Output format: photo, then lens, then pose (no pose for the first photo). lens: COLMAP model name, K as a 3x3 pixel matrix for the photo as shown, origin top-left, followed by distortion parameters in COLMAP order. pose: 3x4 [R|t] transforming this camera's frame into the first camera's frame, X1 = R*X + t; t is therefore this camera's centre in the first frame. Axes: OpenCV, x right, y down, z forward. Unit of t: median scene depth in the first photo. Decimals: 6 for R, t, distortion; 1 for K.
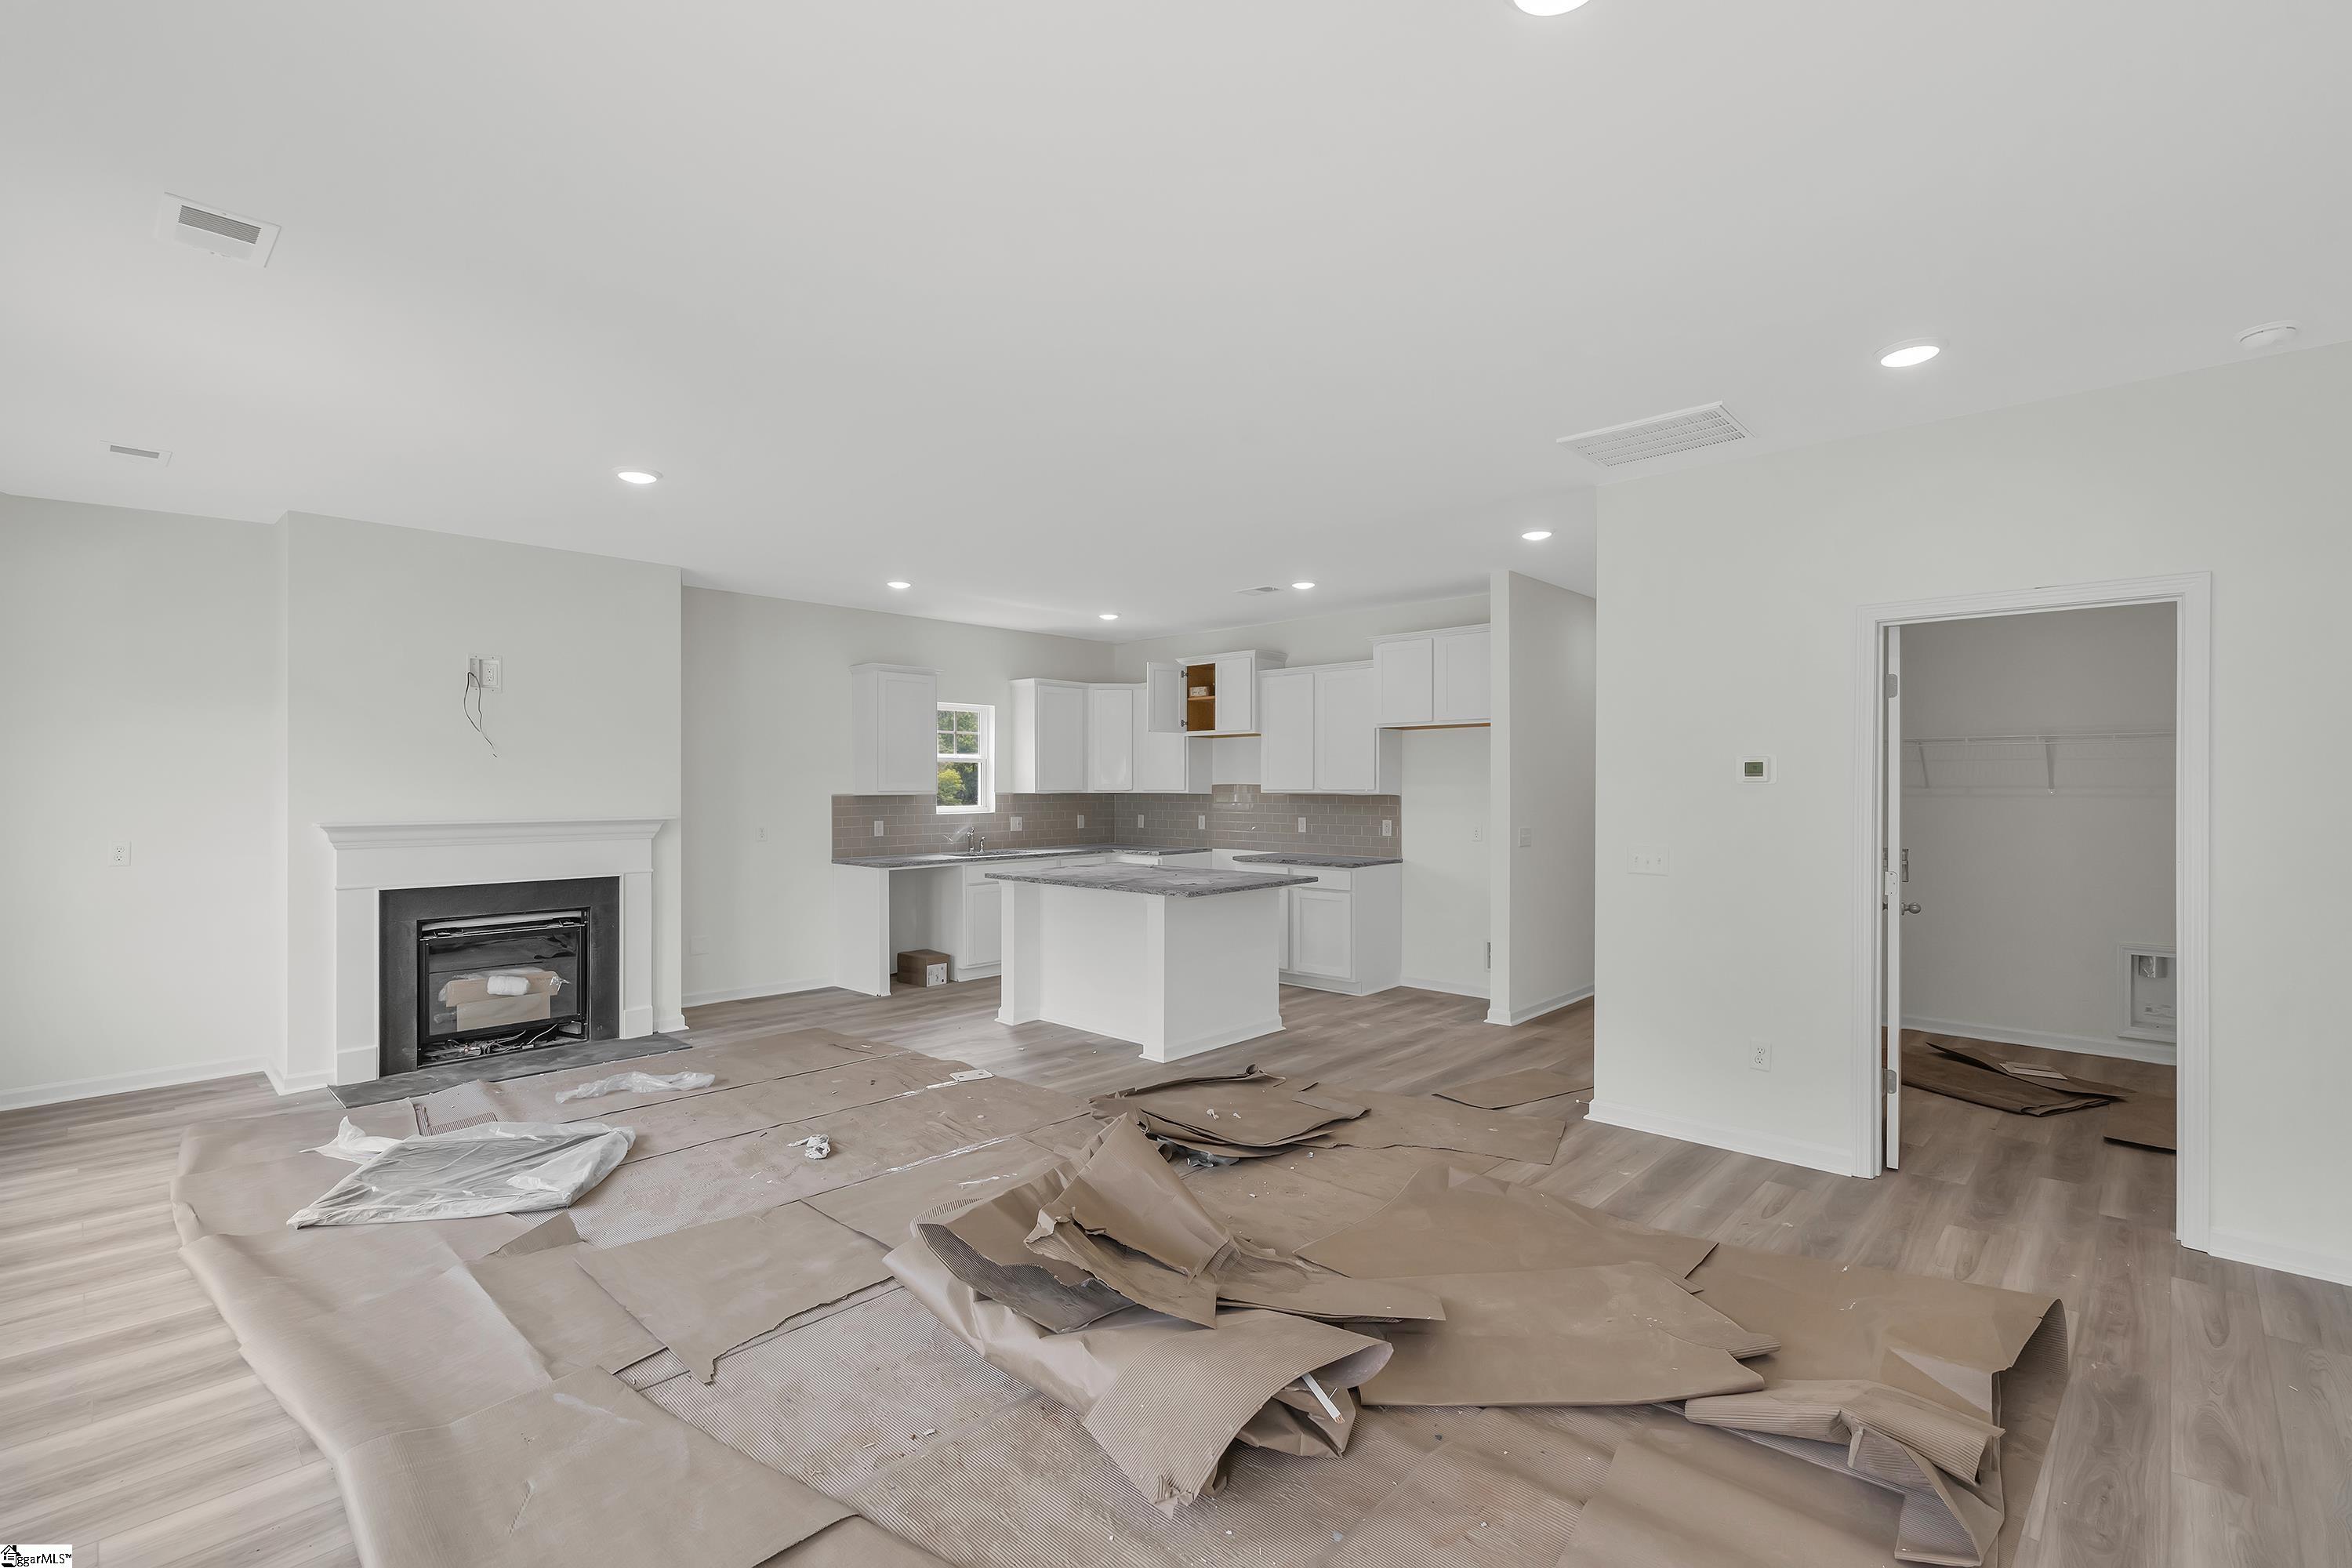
lens RADIAL K [[1053.8, 0, 1170.9], [0, 1053.8, 789.0], [0, 0, 1]] dist [-0.004260, 0.002918]
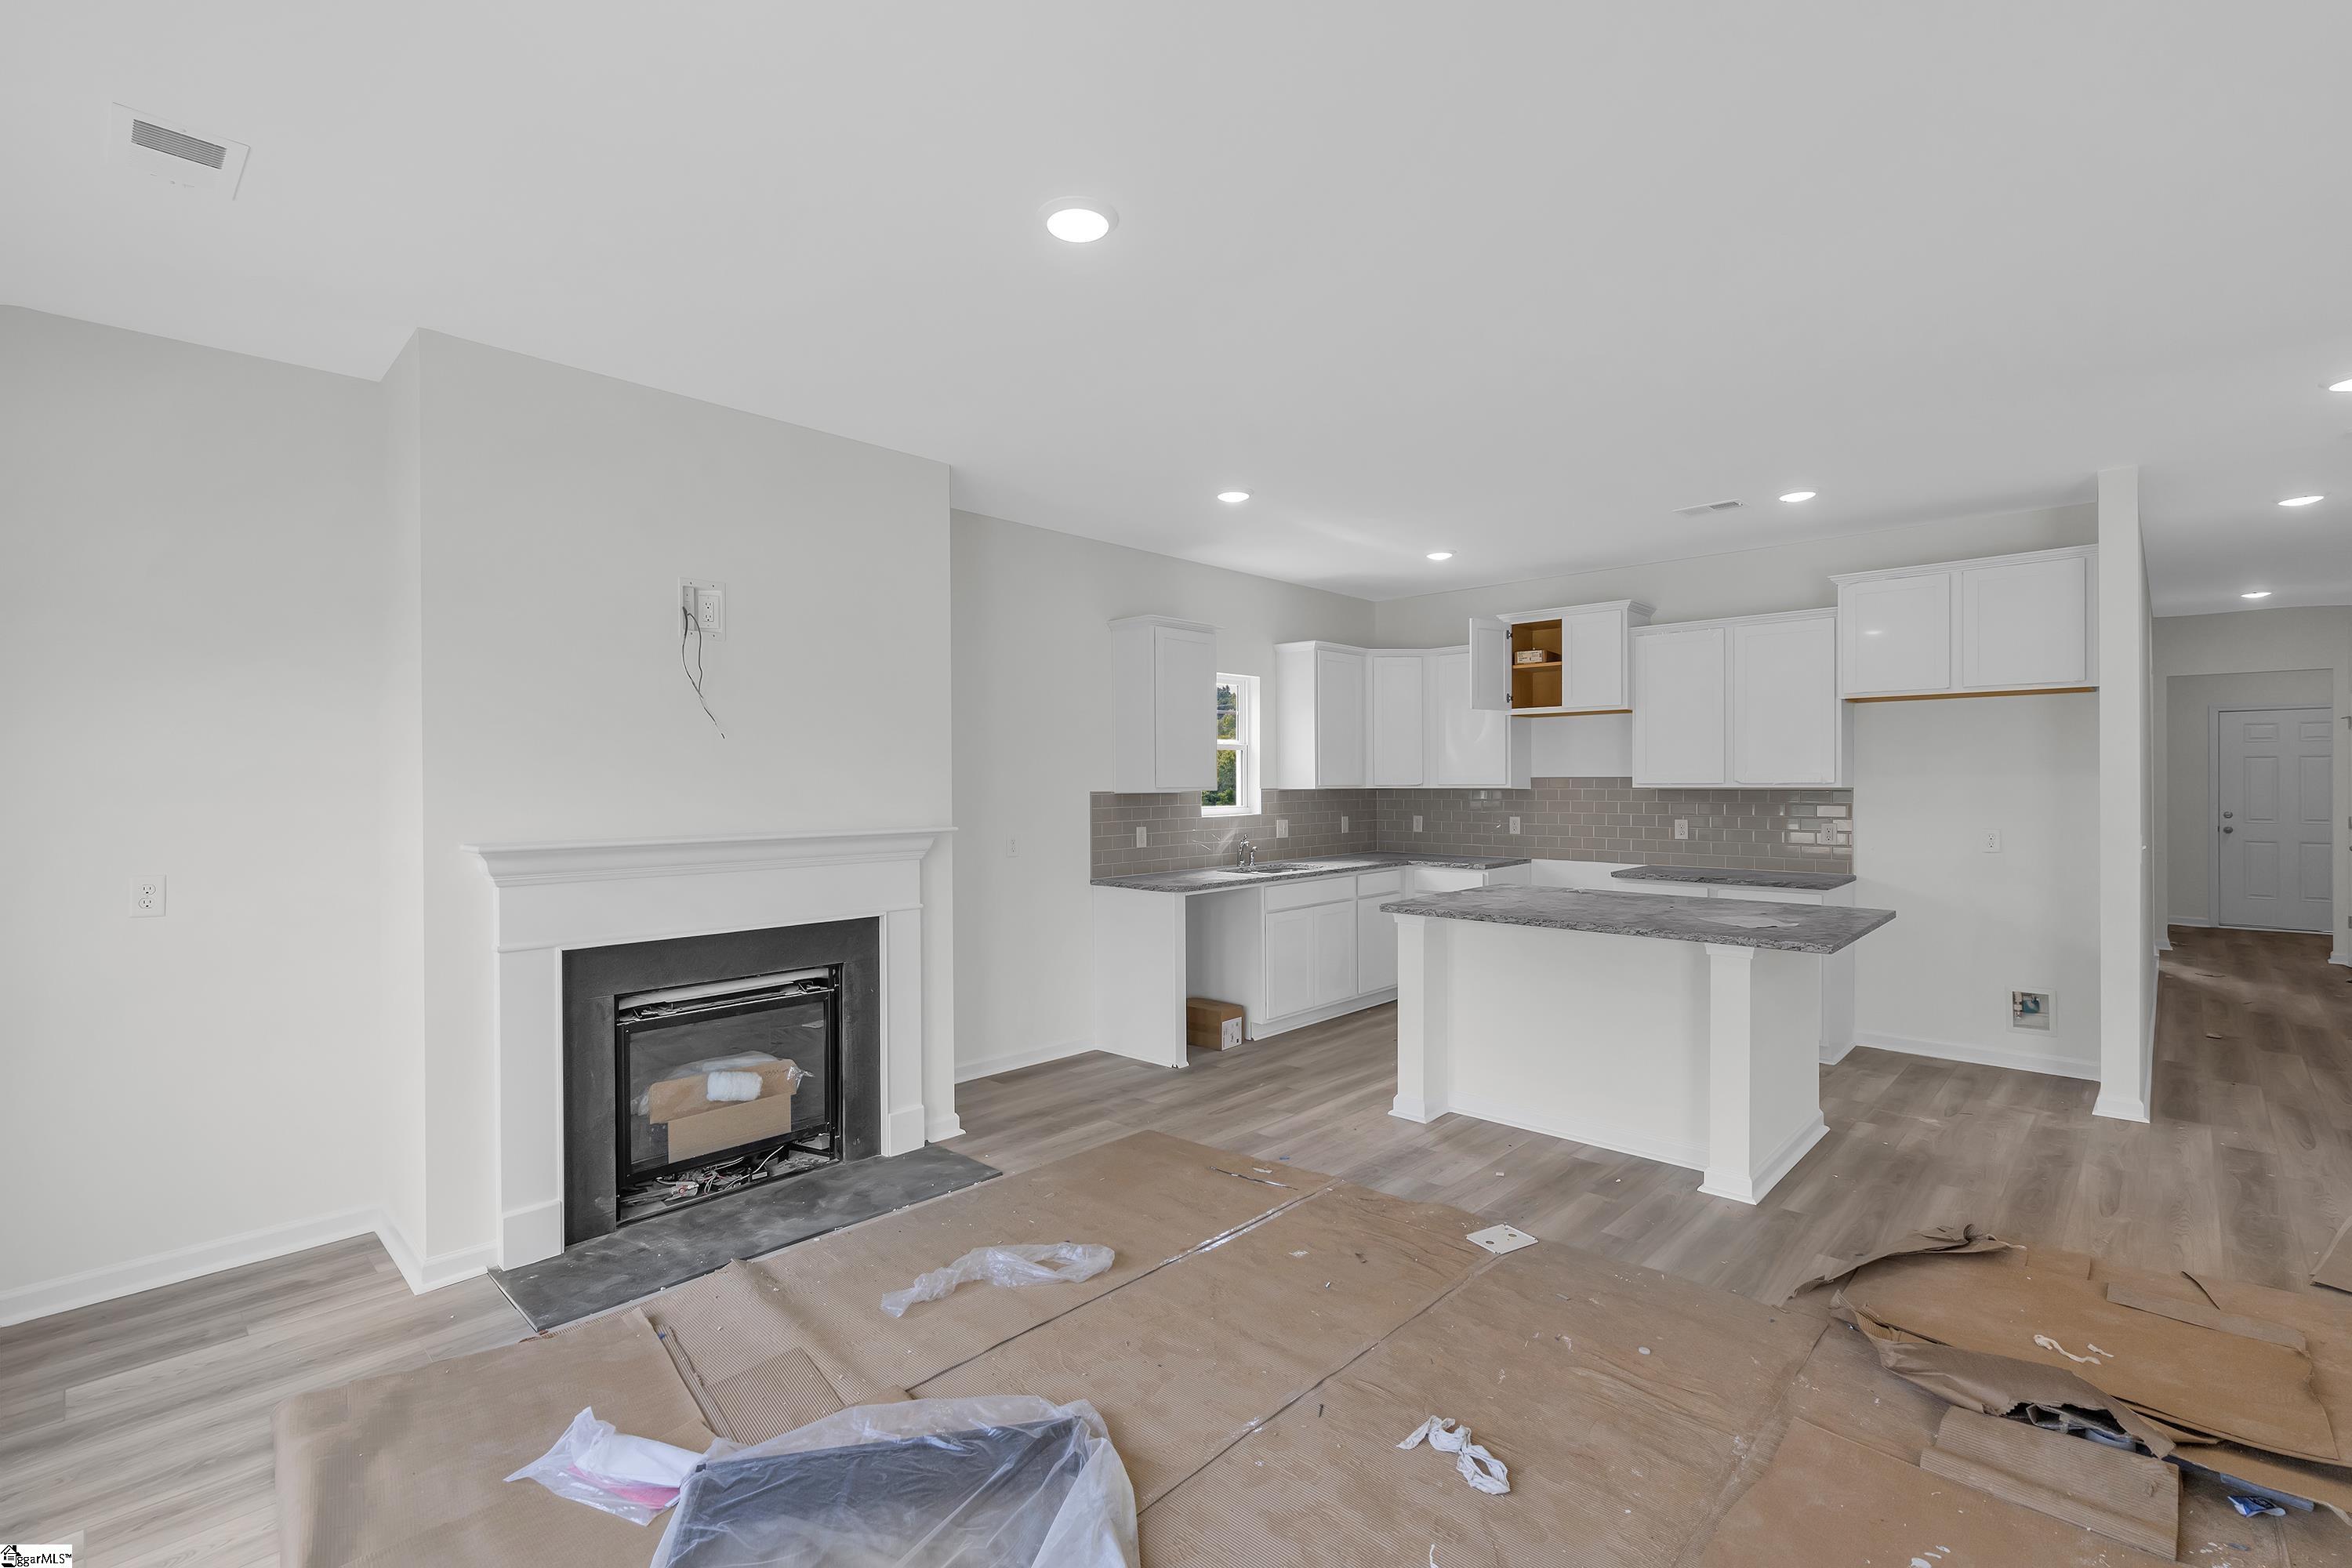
lens RADIAL K [[1053.8, 0, 1173.0], [0, 1053.8, 789.5], [0, 0, 1]] dist [-0.004260, 0.002918]
pose [[0.999990, -0.004047, -0.001897, -0.325891], [0.004058, 0.999974, 0.005961, -0.001244], [0.001873, -0.005969, 0.999980, 0.316340]]
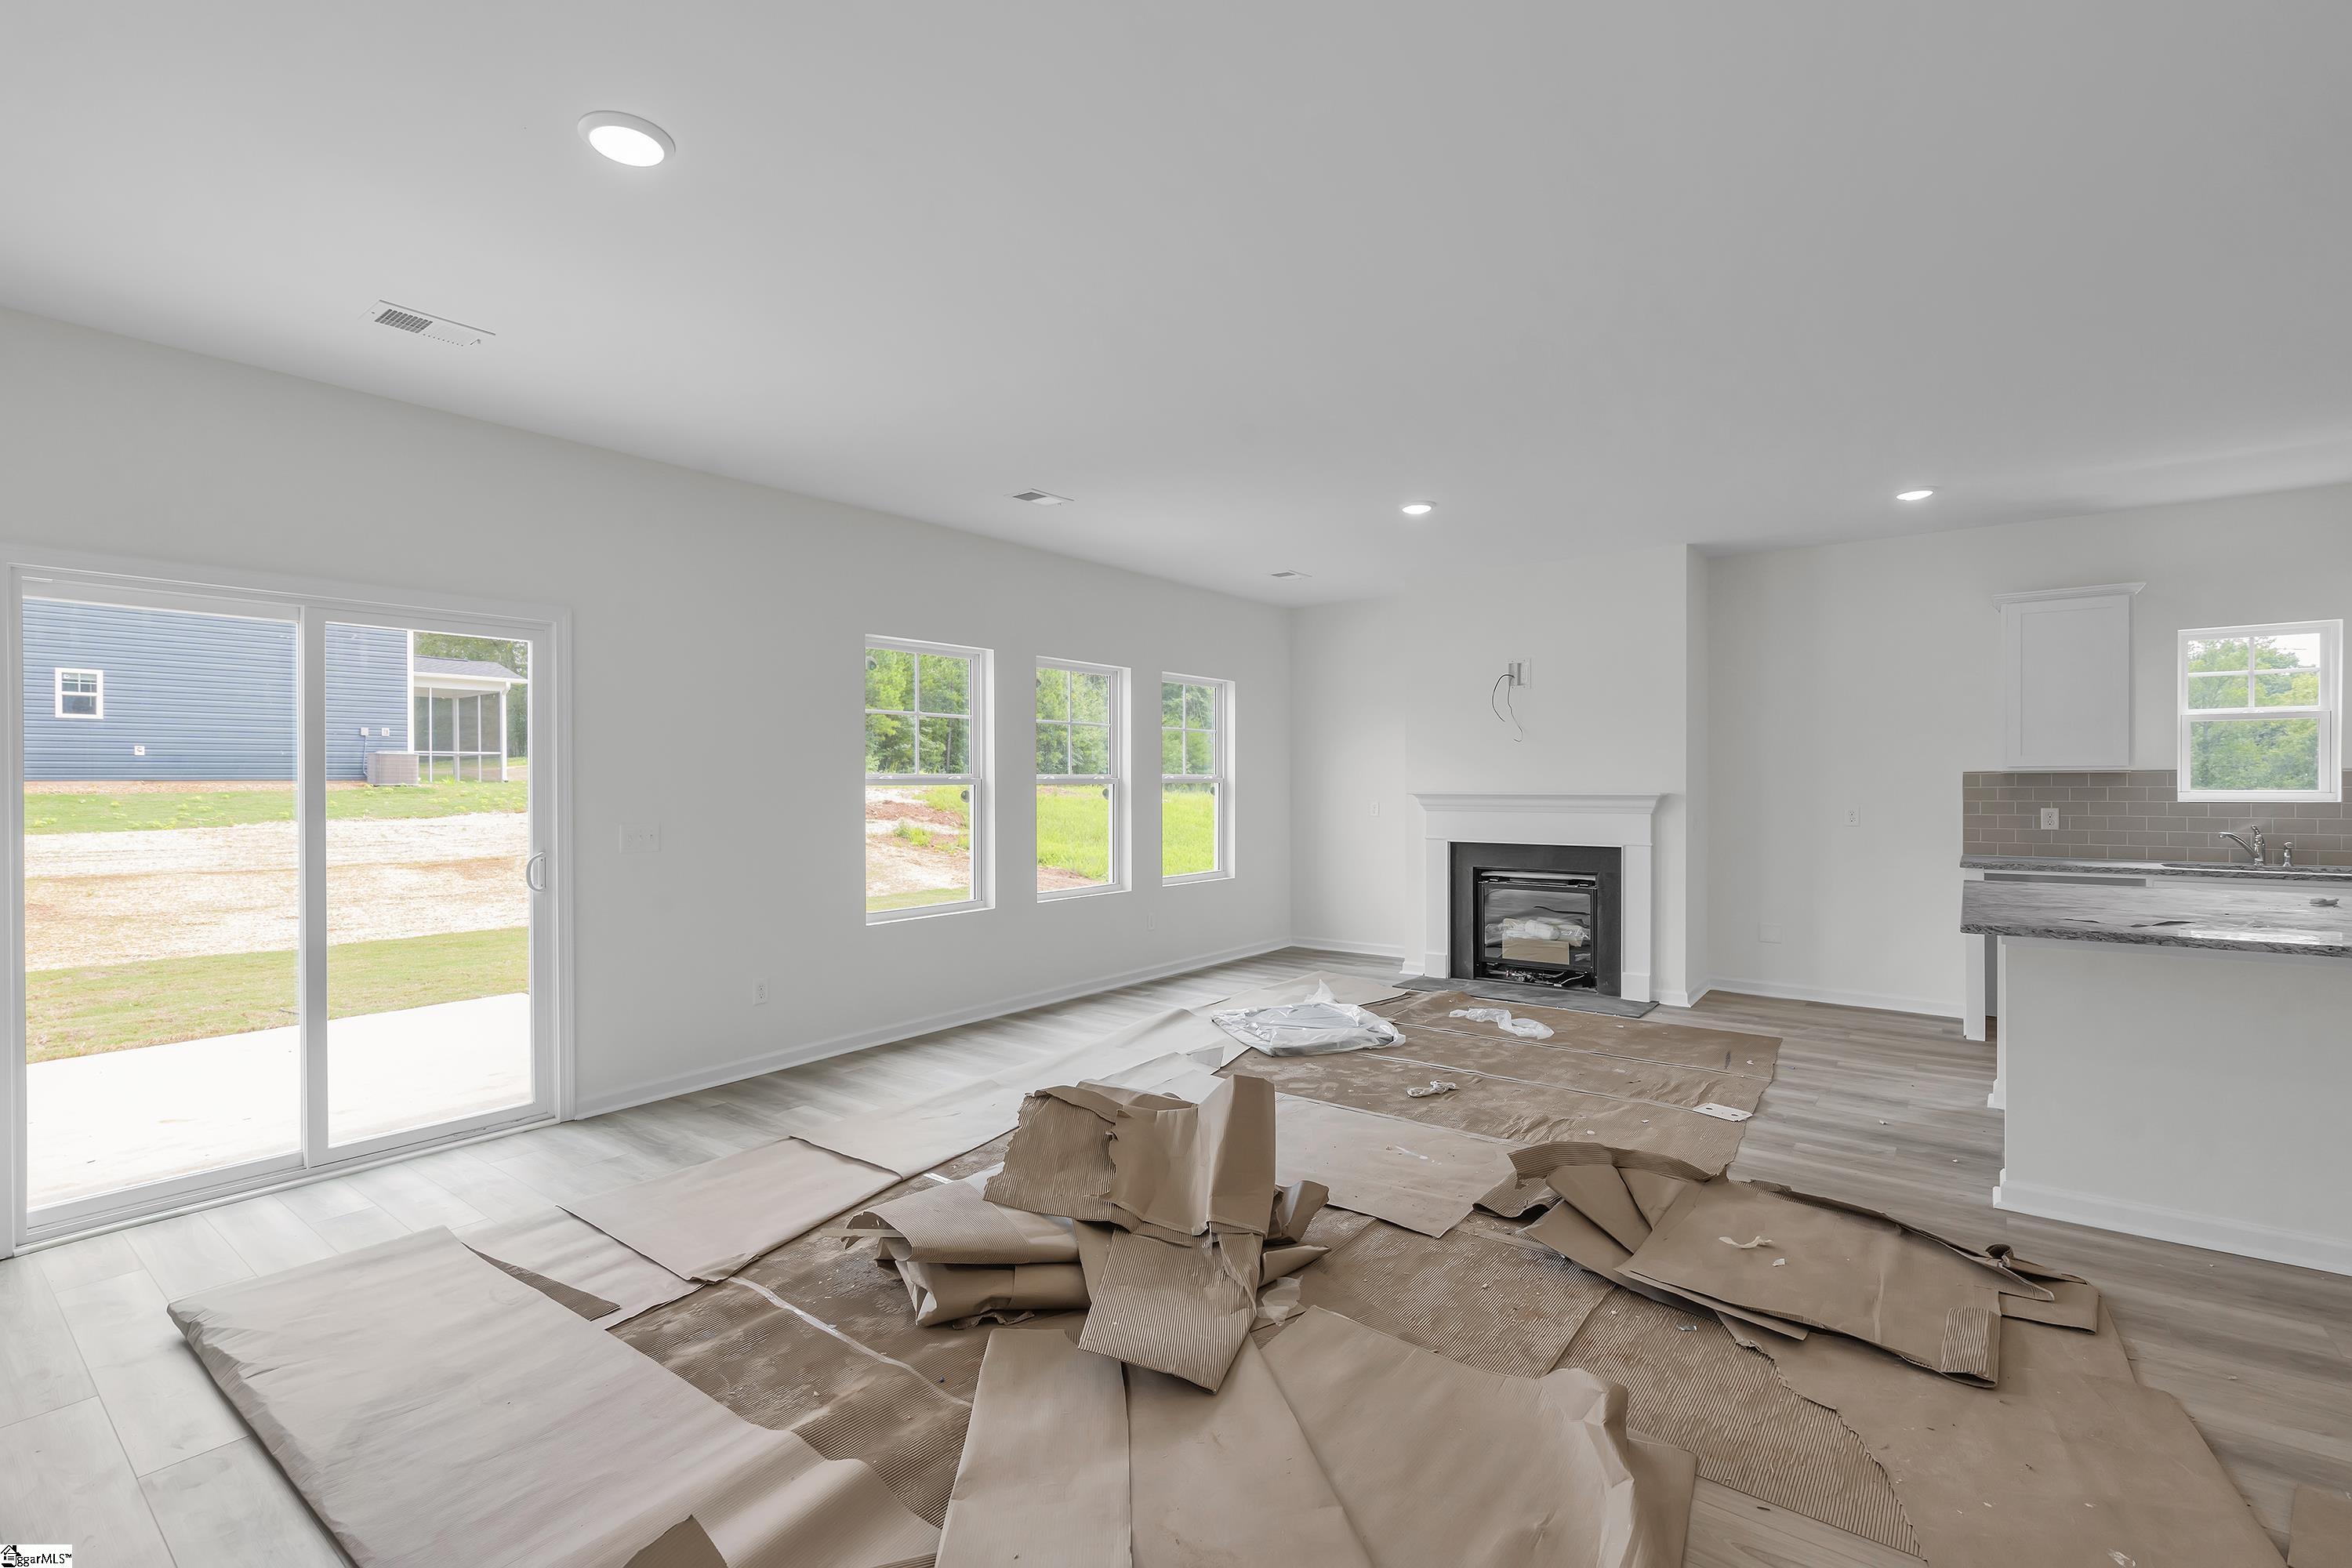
lens RADIAL K [[1053.8, 0, 1172.9], [0, 1053.8, 775.7], [0, 0, 1]] dist [-0.004260, 0.002918]
pose [[0.103499, -0.003051, -0.994625, 0.488765], [0.001307, 0.999995, -0.002931, 0.012168], [0.994629, -0.000997, 0.103503, 0.421134]]
